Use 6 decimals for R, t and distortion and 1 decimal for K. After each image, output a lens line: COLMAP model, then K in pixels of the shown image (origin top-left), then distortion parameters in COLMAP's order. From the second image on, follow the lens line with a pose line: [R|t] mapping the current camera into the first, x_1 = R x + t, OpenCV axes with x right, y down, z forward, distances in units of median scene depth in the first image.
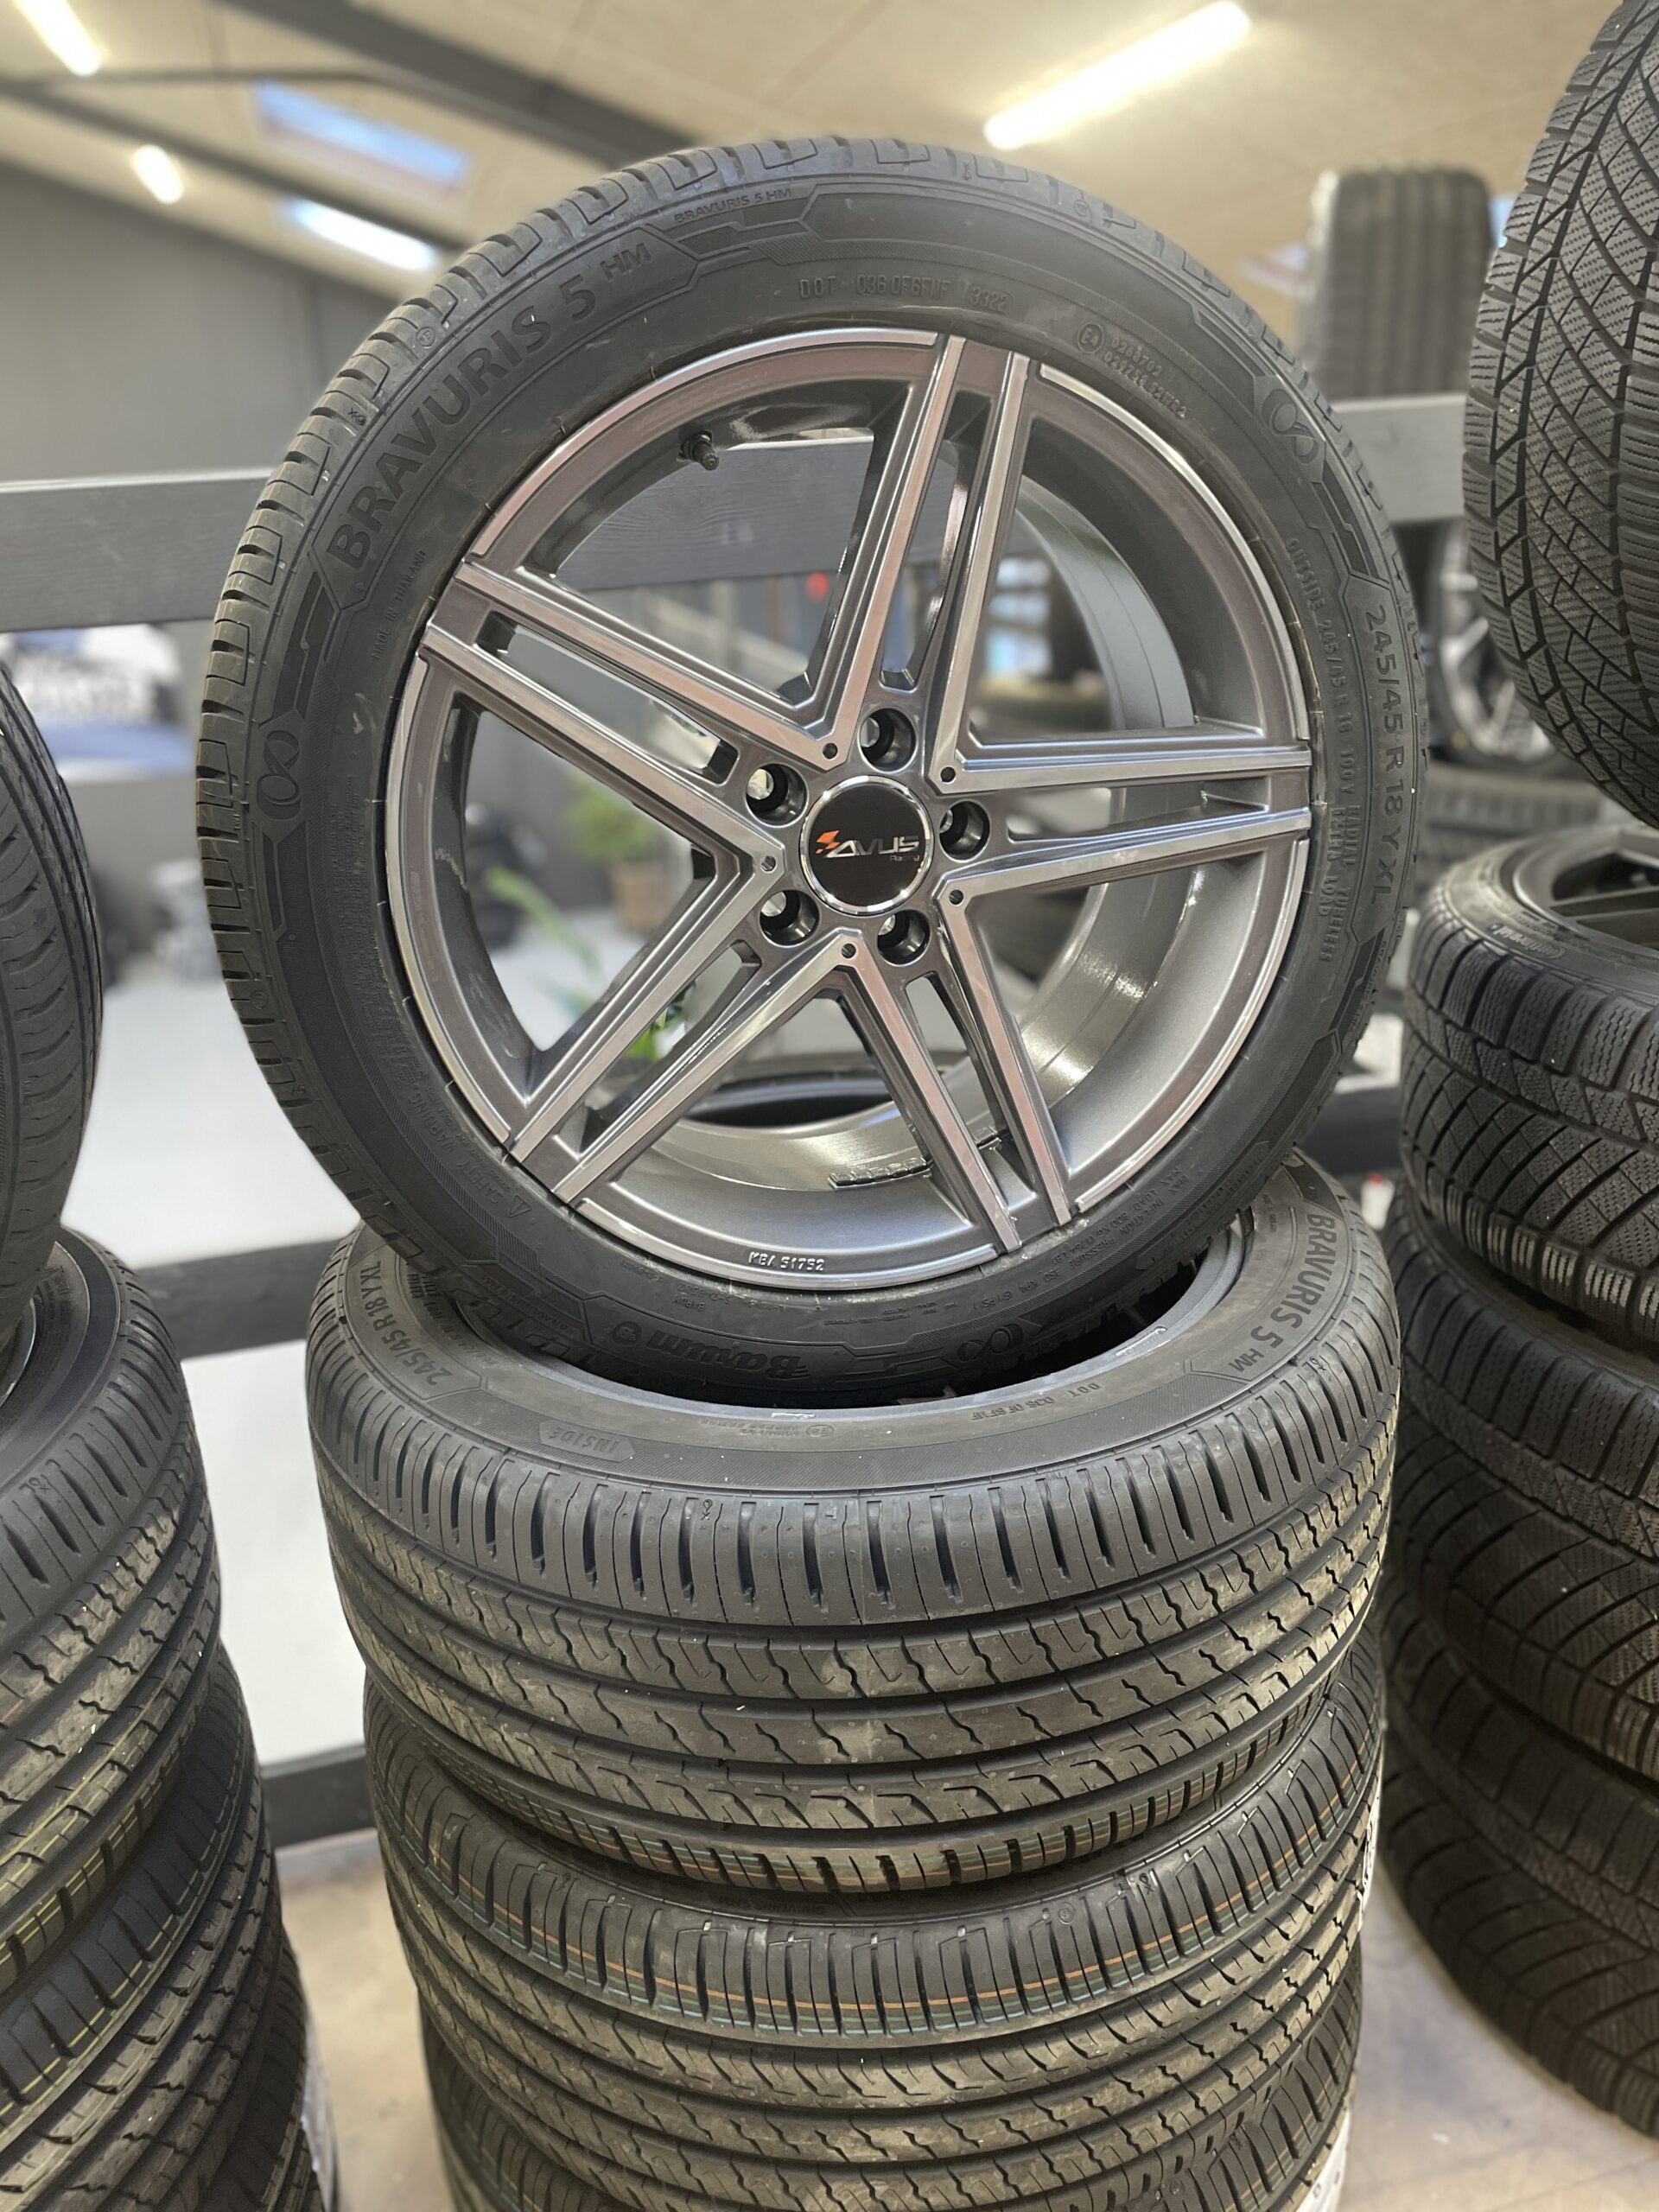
lens RADIAL K [[1686.2, 0, 833.8], [0, 1686.2, 1086.0], [0, 0, 1]] dist [0.093769, -0.126405]
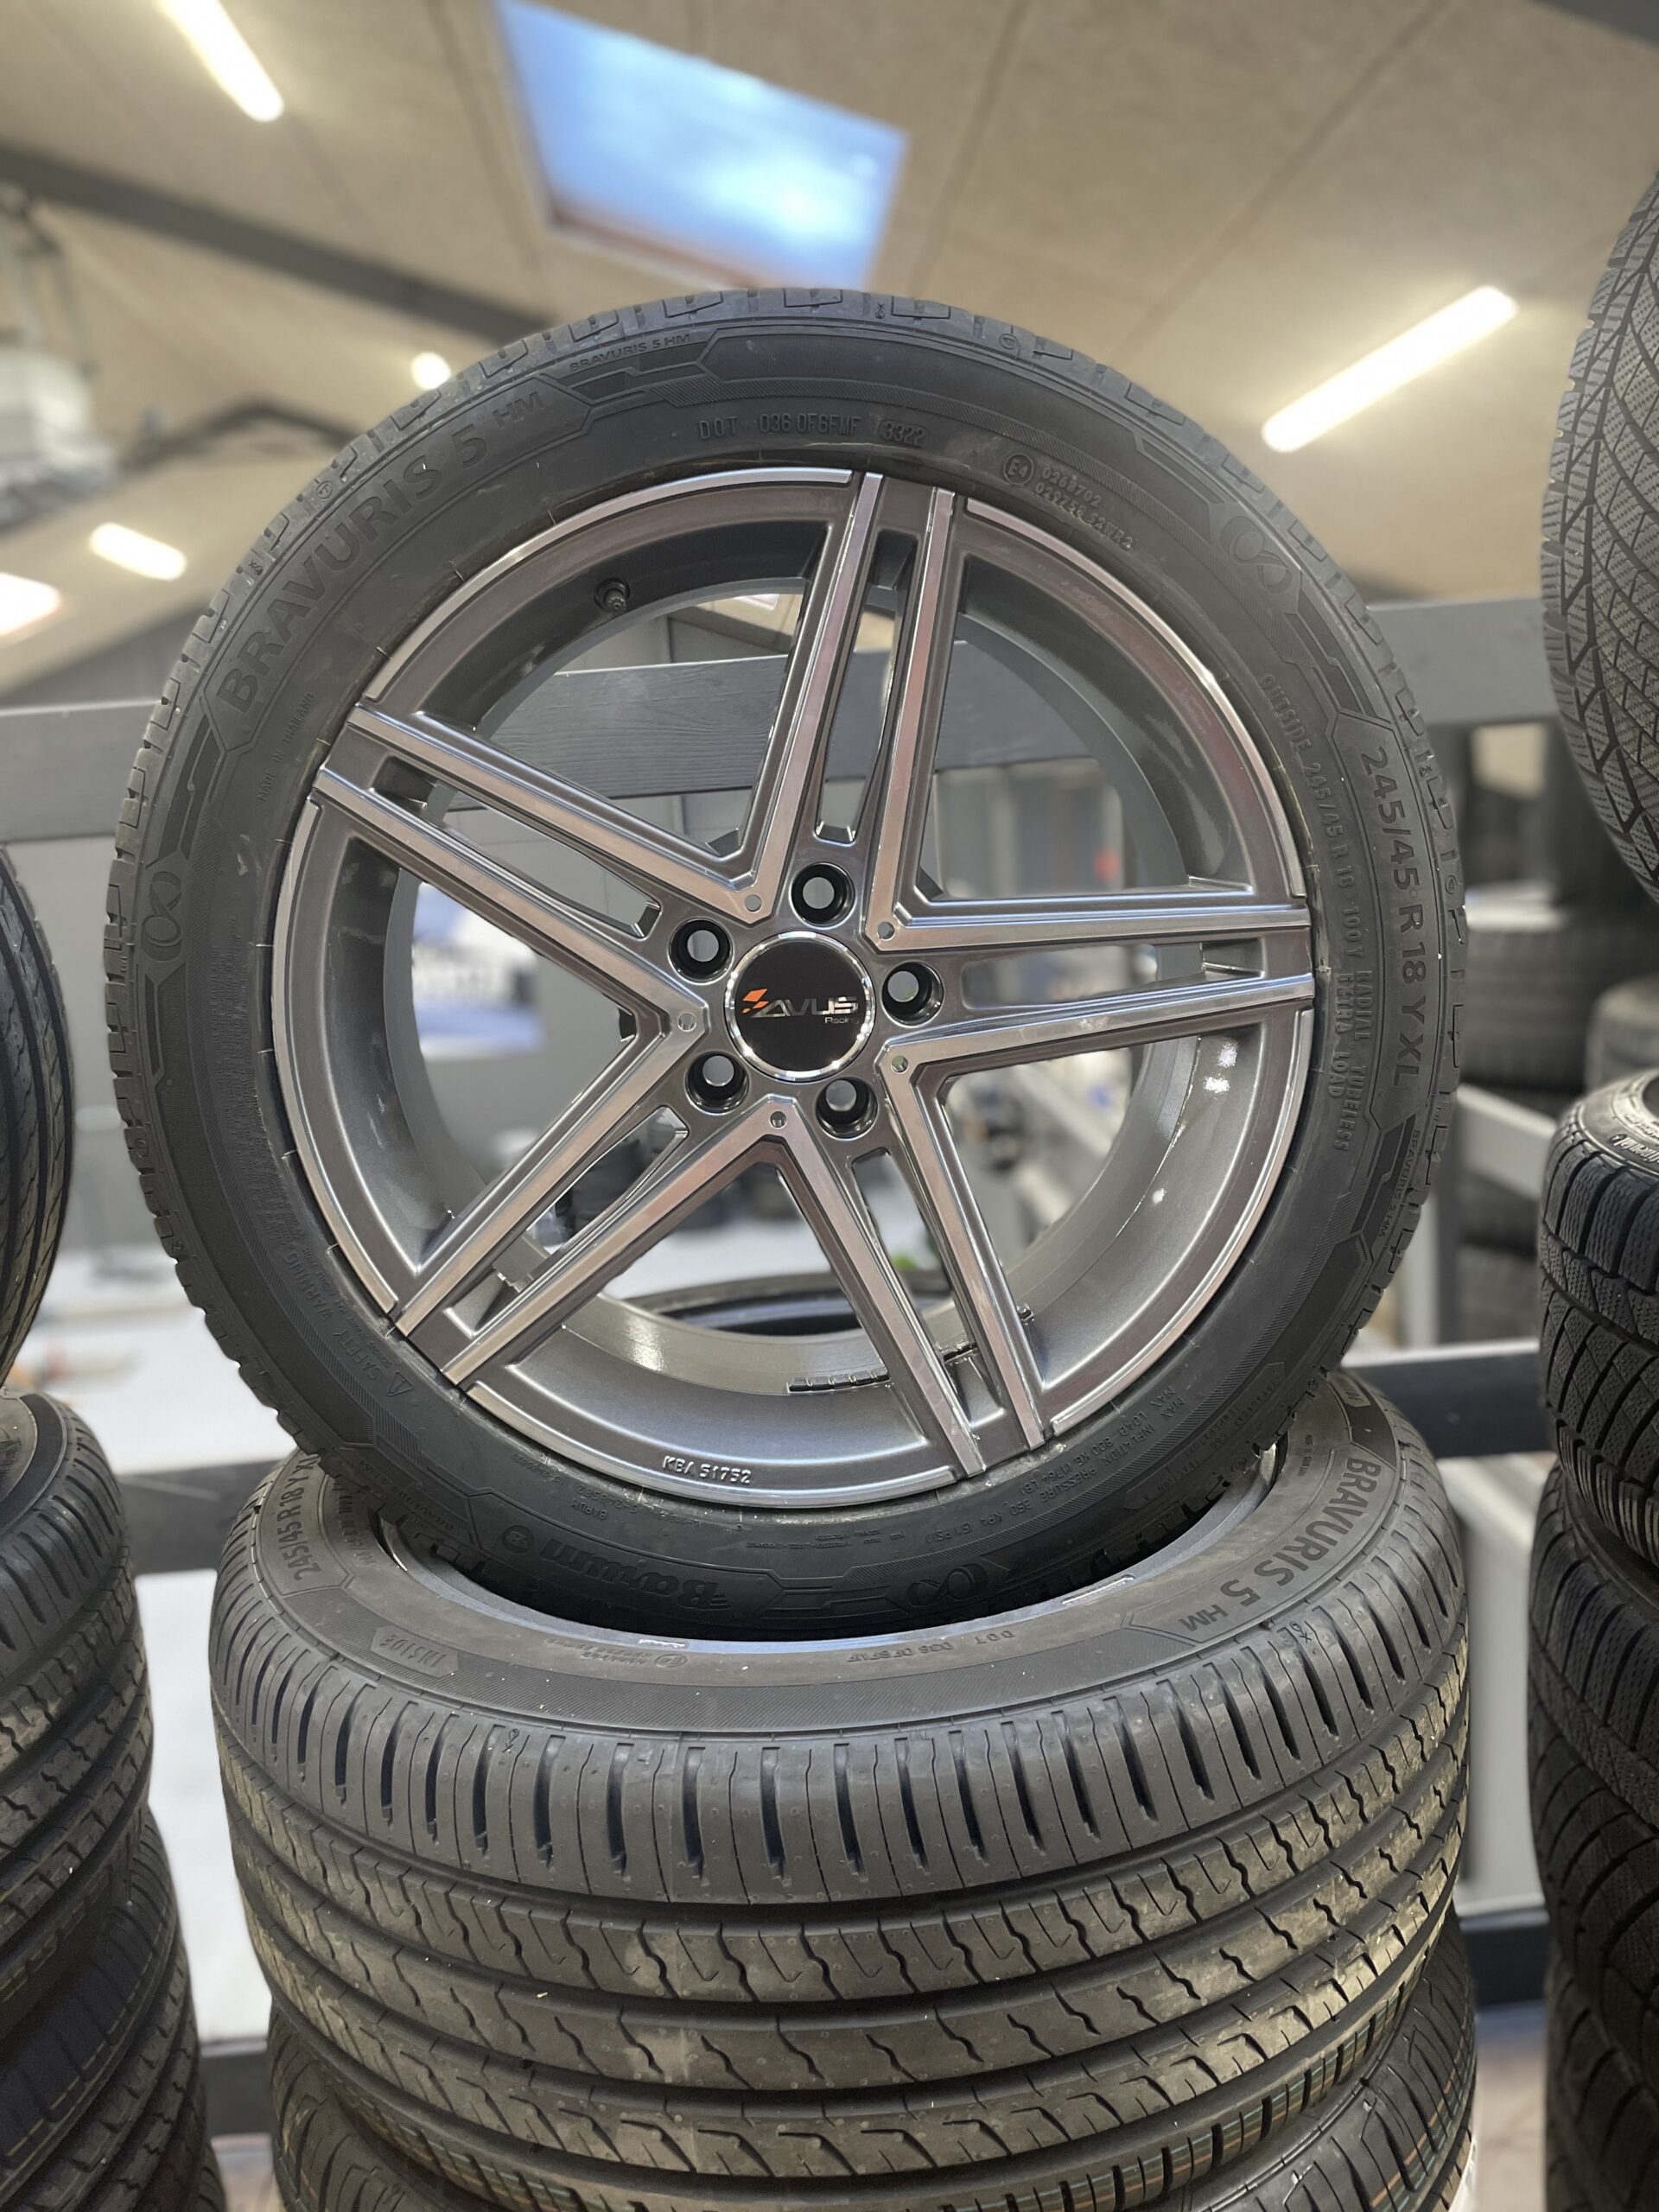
lens RADIAL K [[1686.5, 0, 835.4], [0, 1686.5, 1082.4], [0, 0, 1]] dist [0.083235, -0.106140]
pose [[0.980350, 0.014108, -0.196762, 0.230797], [-0.047302, 0.985151, -0.165043, 0.051702], [0.191512, 0.171107, 0.966460, 0.128476]]
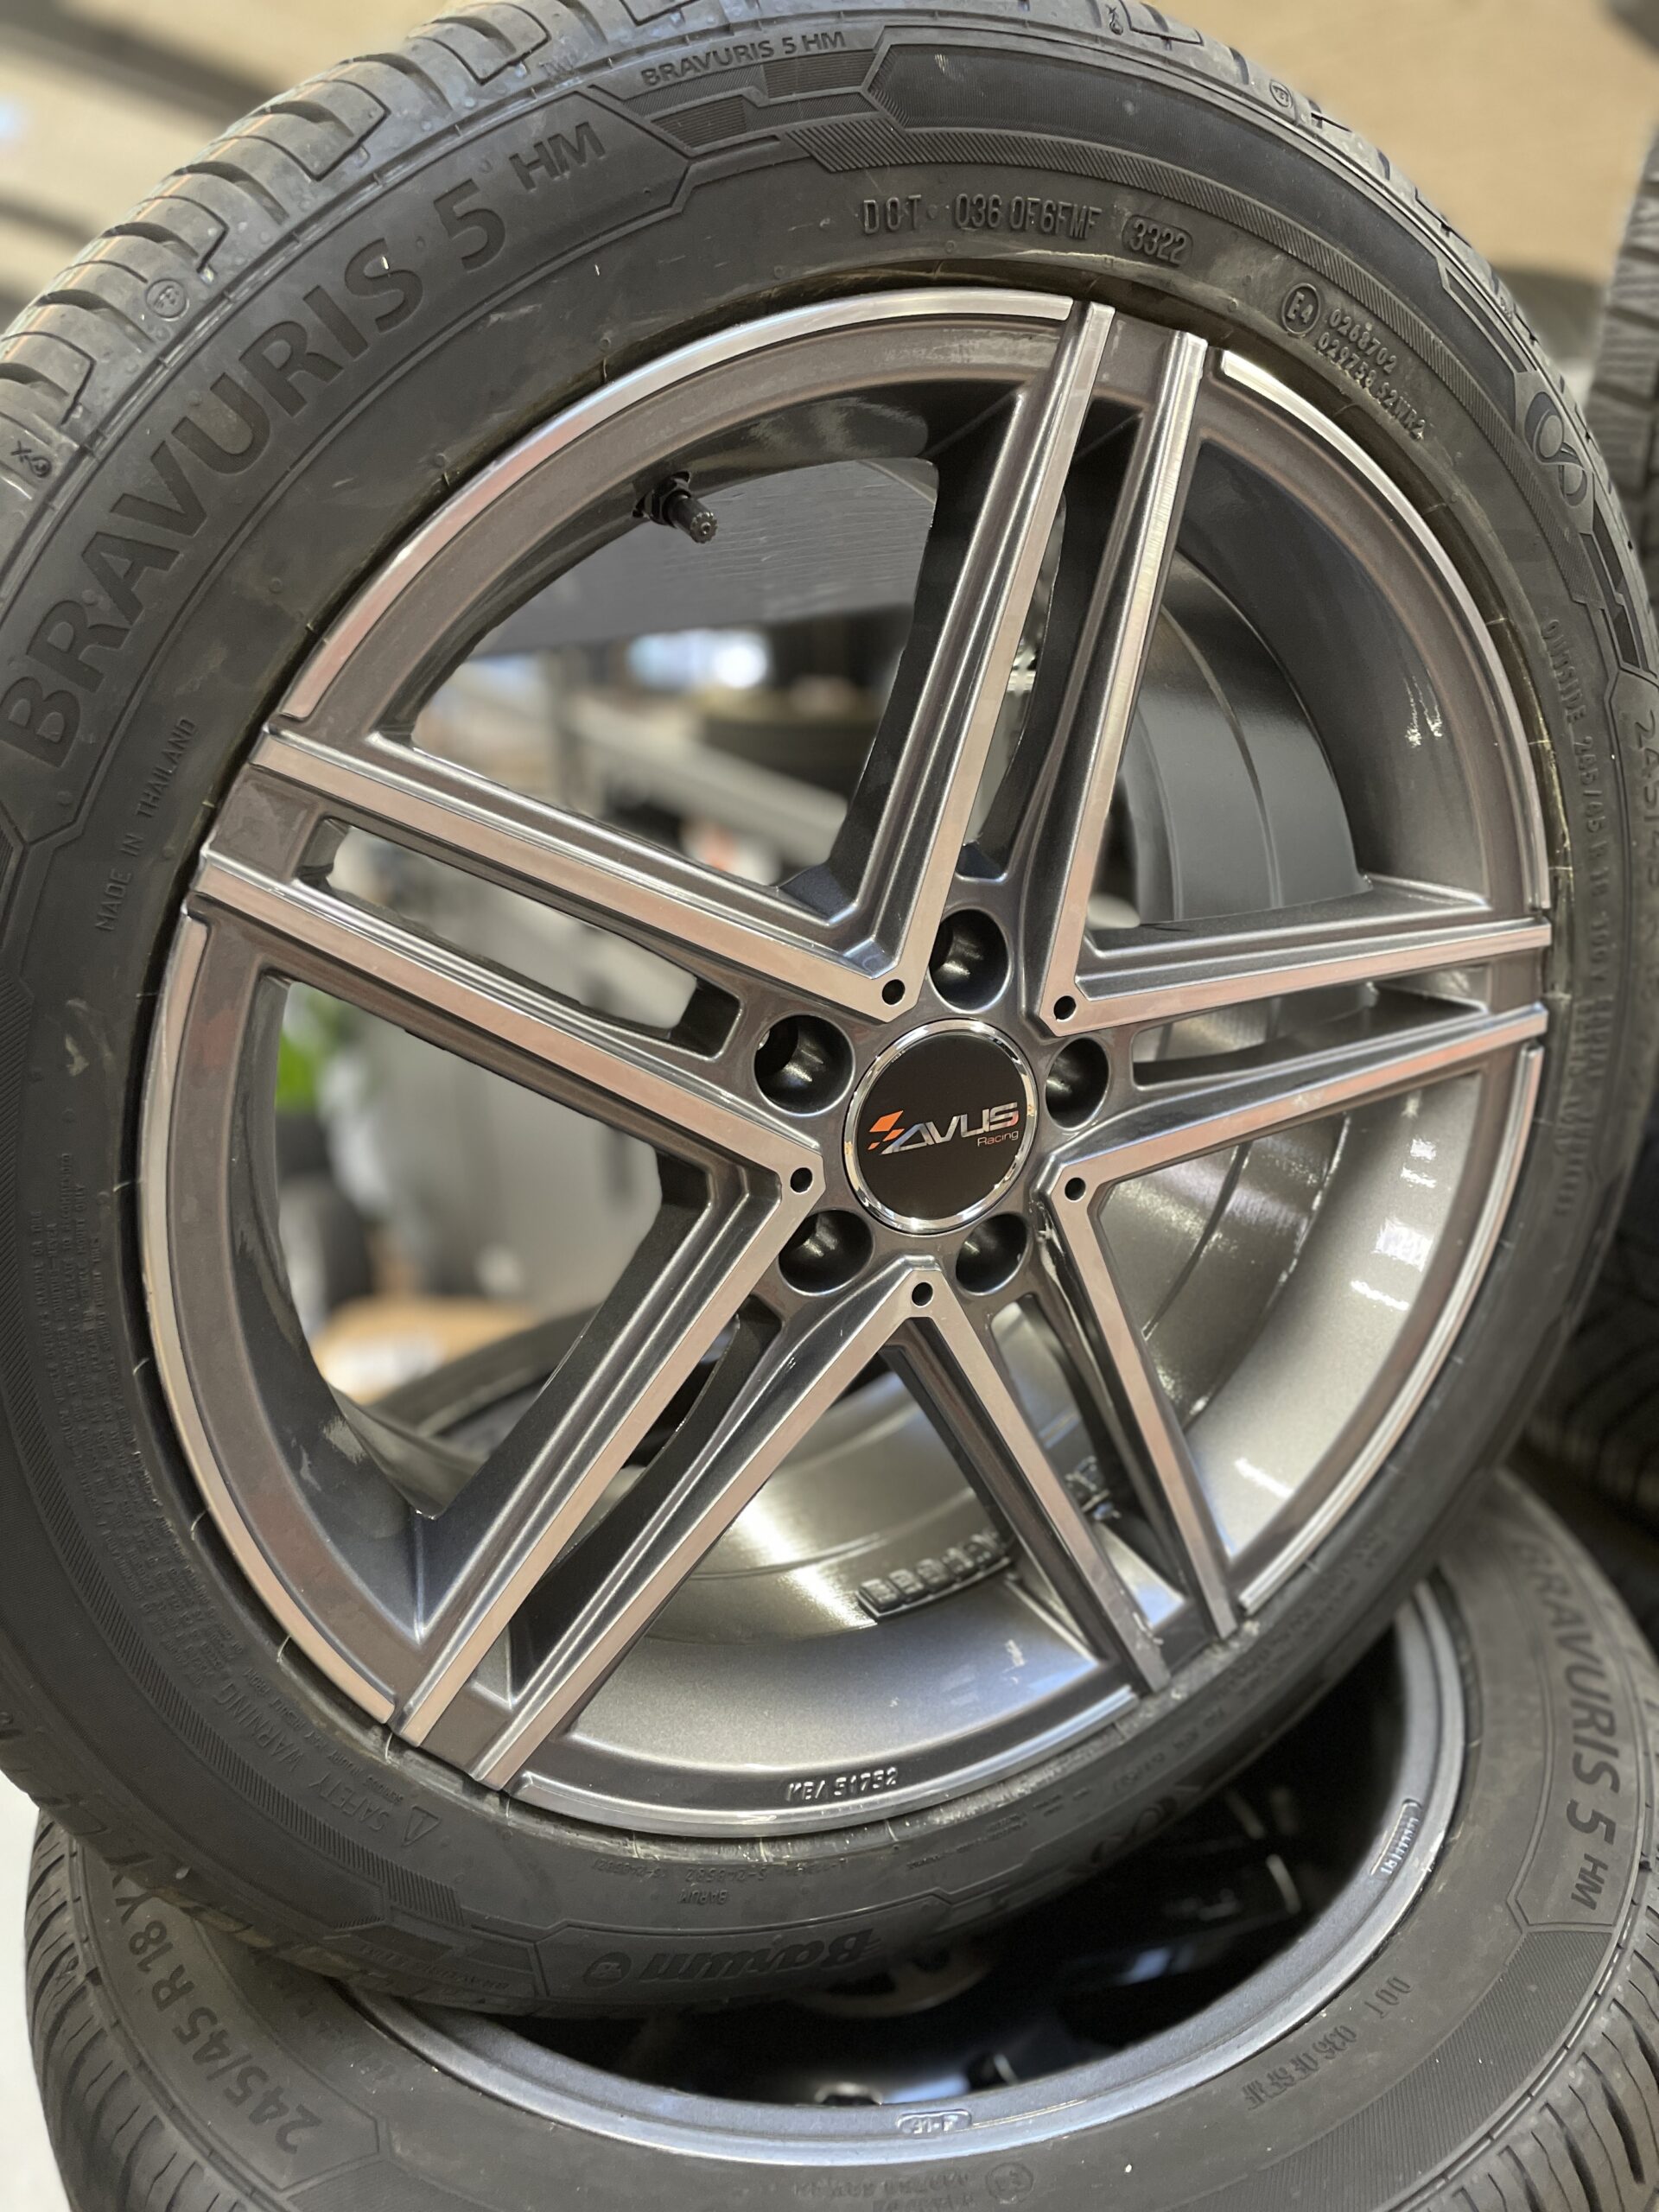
lens RADIAL K [[1686.2, 0, 833.8], [0, 1686.2, 1086.0], [0, 0, 1]] dist [0.093769, -0.126405]
pose [[0.977804, -0.080818, 0.193307, -0.145083], [0.078765, 0.996725, 0.018295, -0.180373], [-0.194153, -0.002663, 0.980968, 0.419521]]
